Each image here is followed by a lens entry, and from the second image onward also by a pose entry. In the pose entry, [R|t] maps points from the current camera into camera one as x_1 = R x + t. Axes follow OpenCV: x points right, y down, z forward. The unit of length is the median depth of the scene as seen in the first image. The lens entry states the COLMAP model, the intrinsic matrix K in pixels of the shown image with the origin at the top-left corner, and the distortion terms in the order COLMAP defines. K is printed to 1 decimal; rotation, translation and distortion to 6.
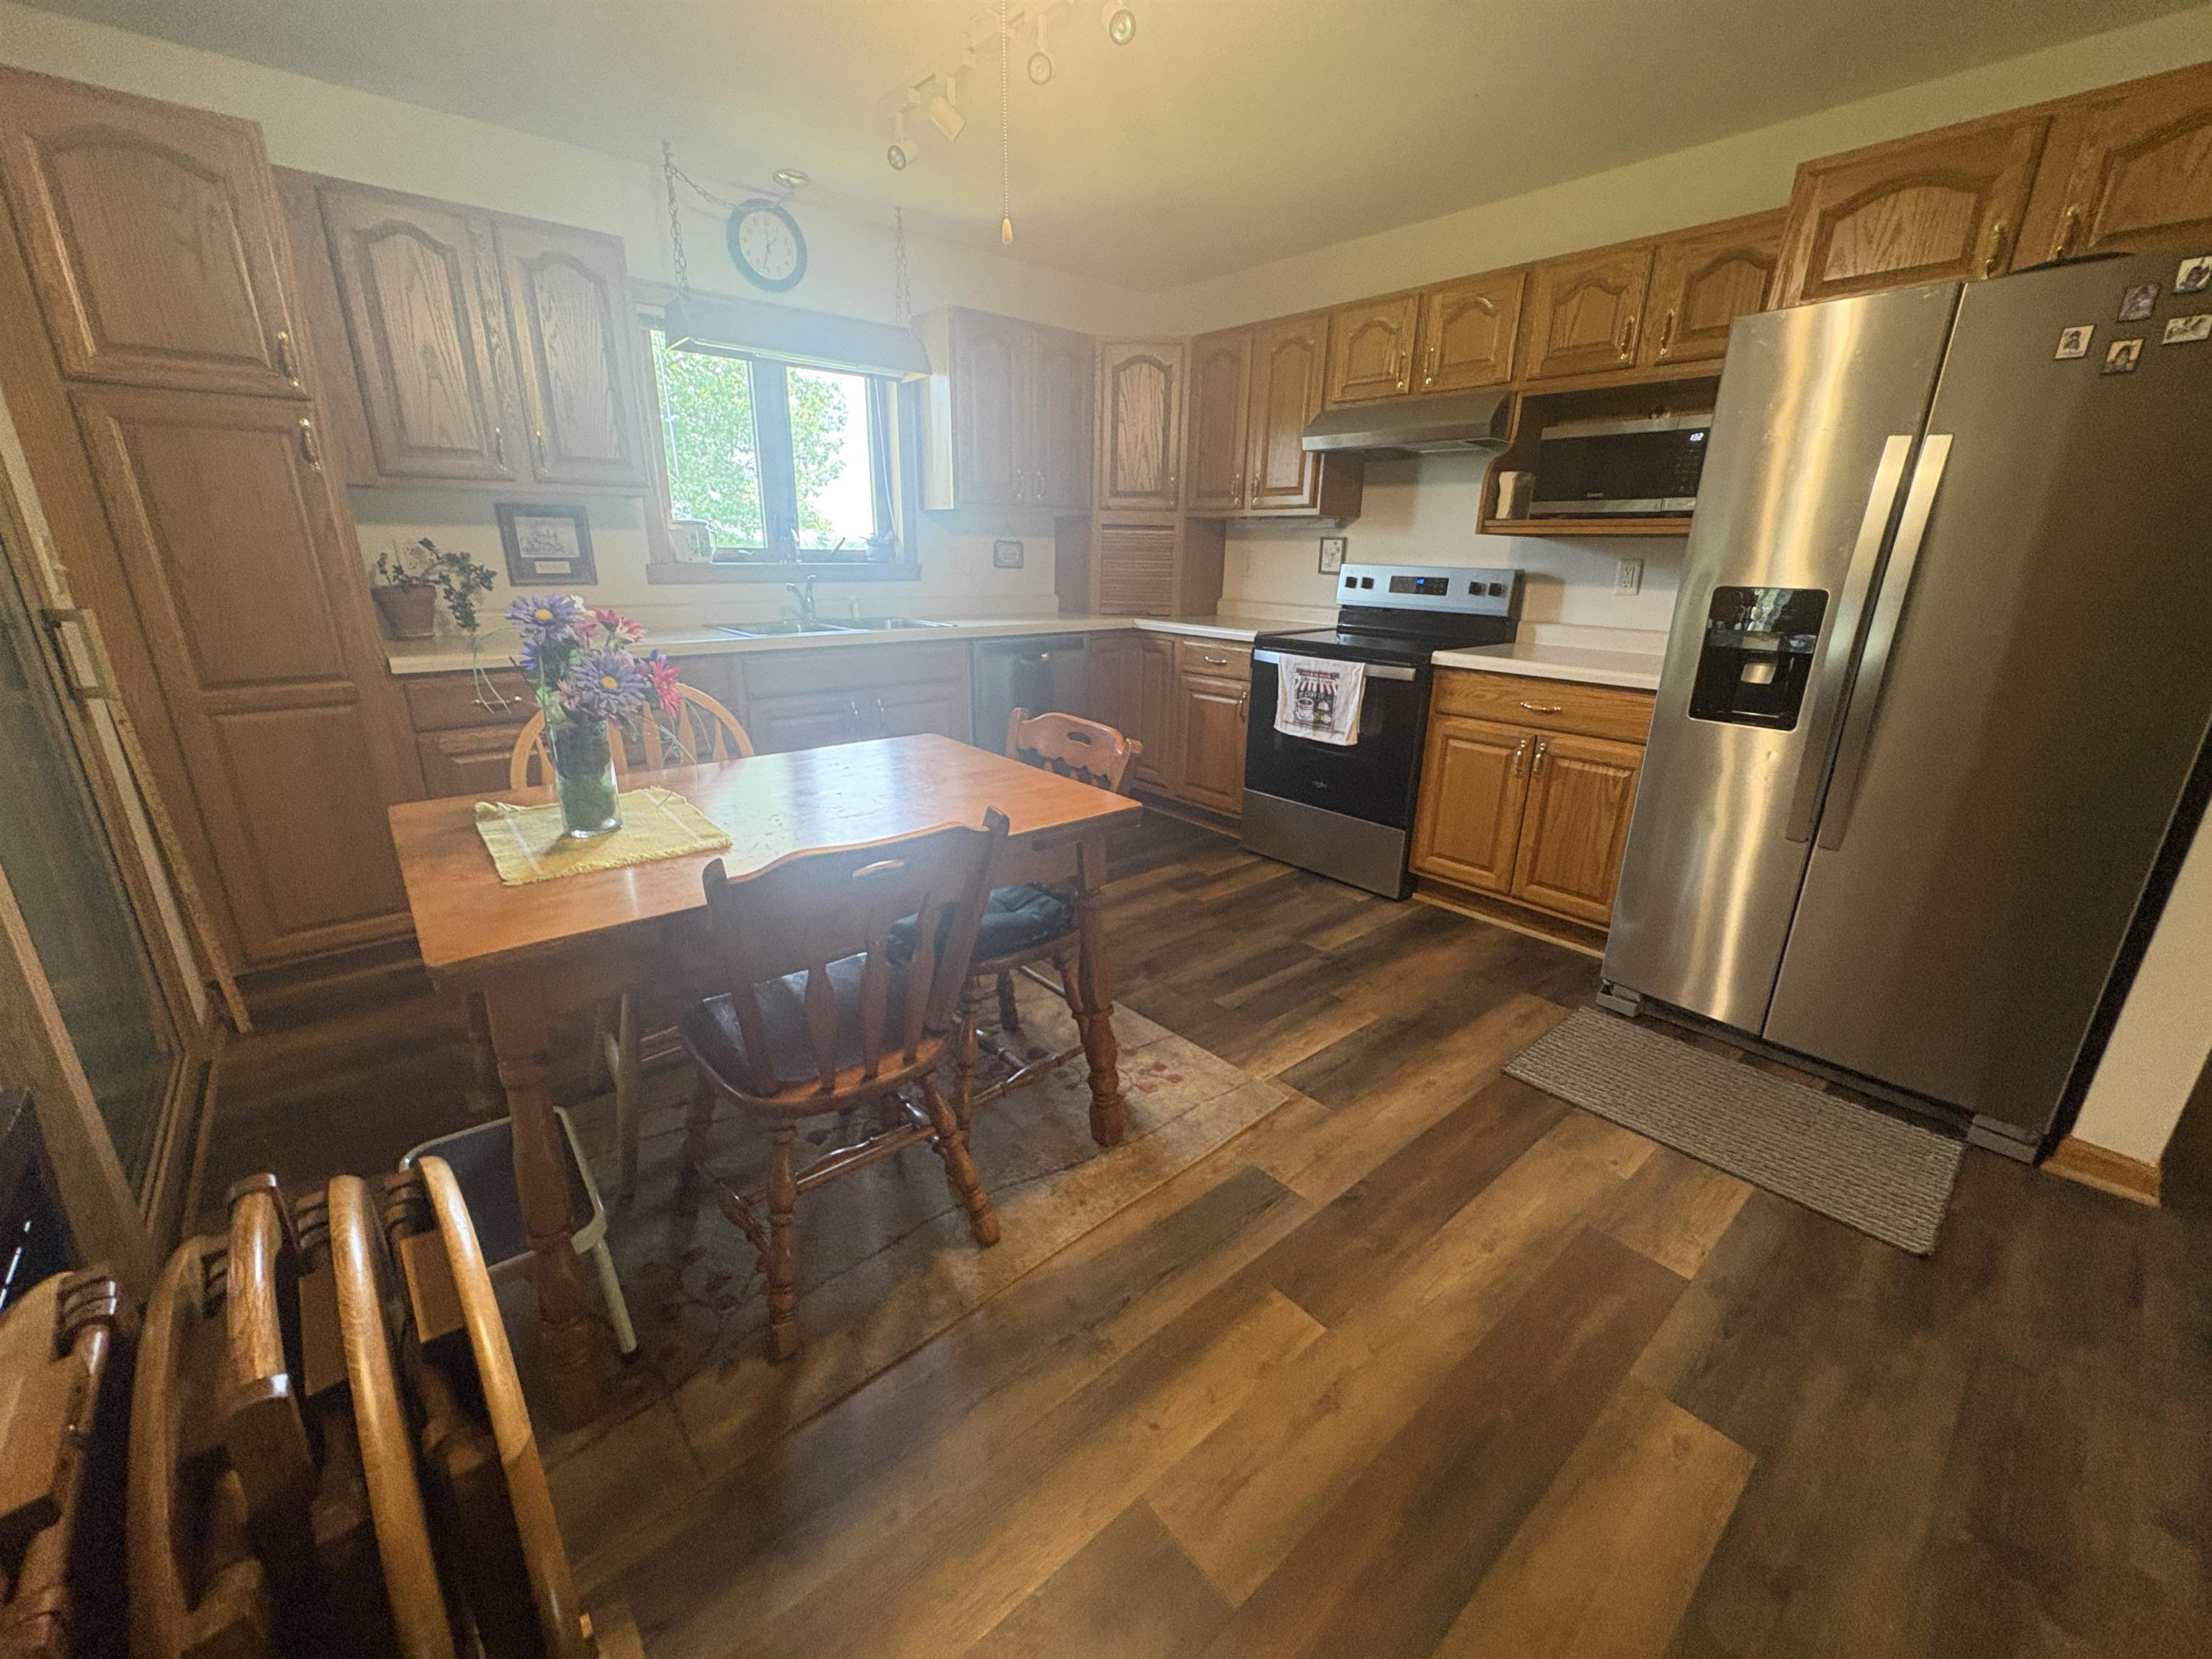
lens RADIAL K [[885.3, 0, 1106.0], [0, 885.3, 829.5], [0, 0, 1]] dist [0.003675, 0.000082]
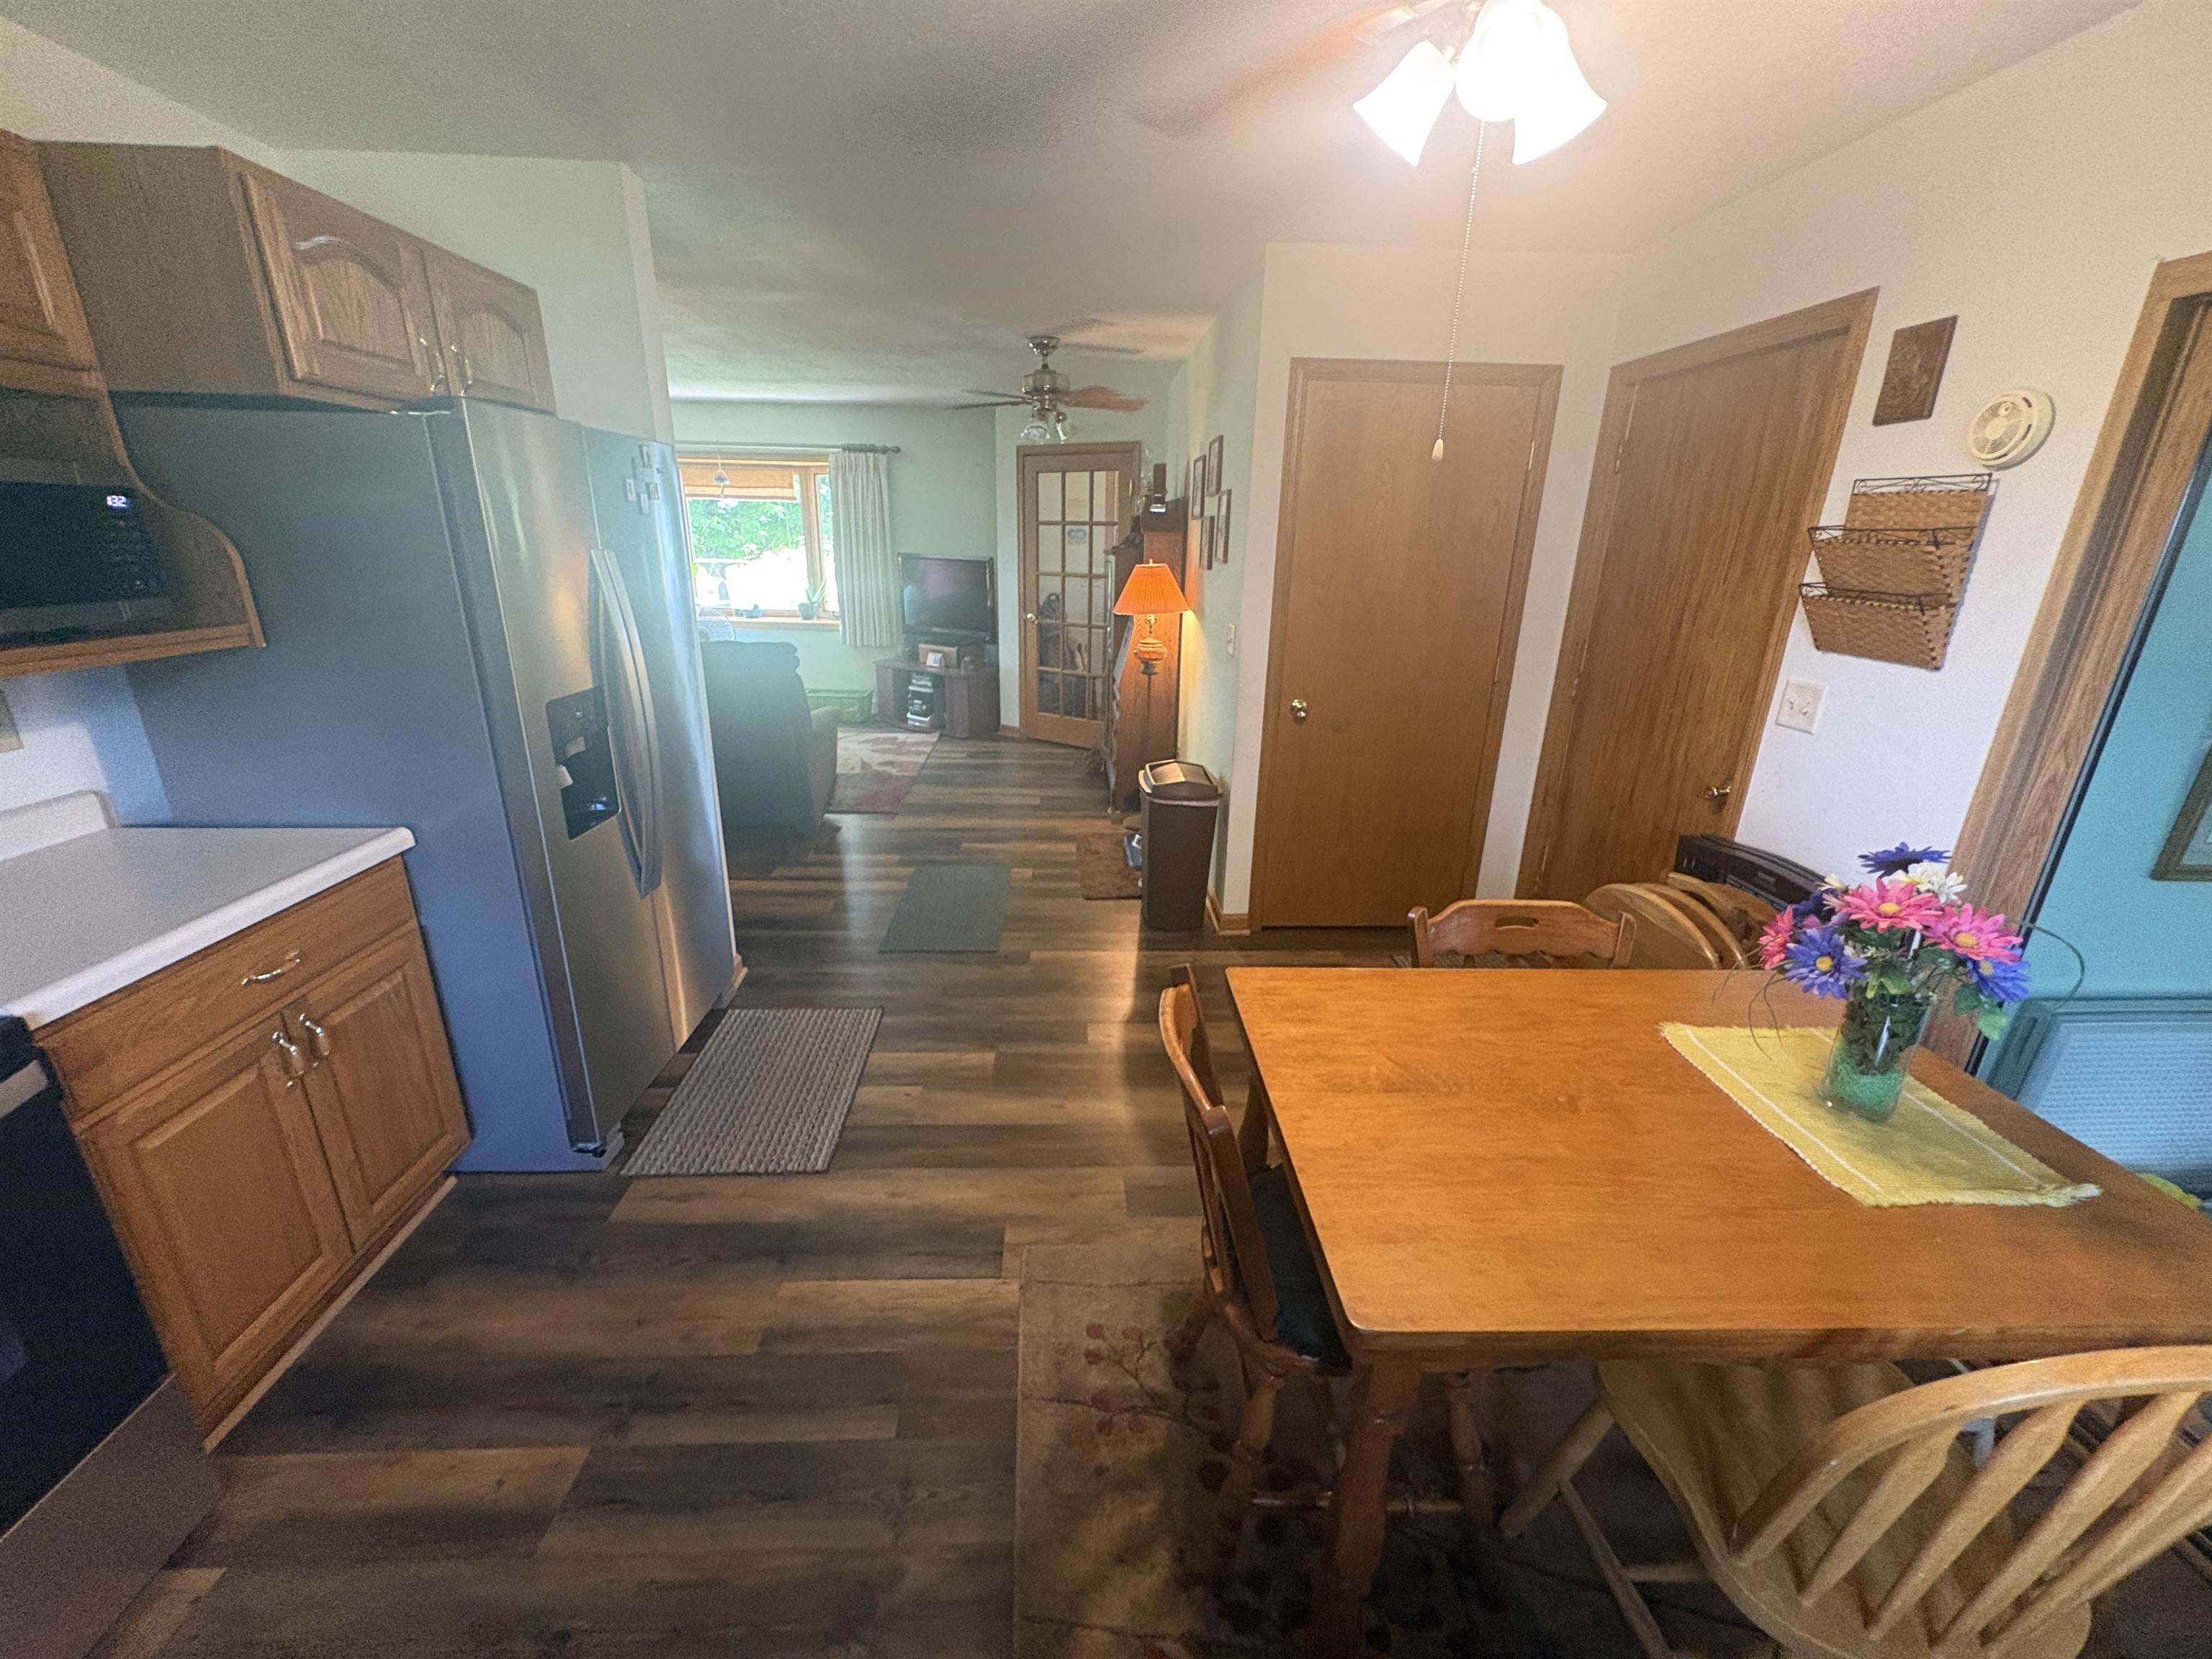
lens RADIAL K [[885.3, 0, 1106.0], [0, 885.3, 829.5], [0, 0, 1]] dist [0.003675, 0.000082]
pose [[-0.782950, -0.227006, 0.579187, -0.239850], [0.161209, 0.825198, 0.541351, -0.436716], [-0.600834, 0.517220, -0.609493, 0.987783]]
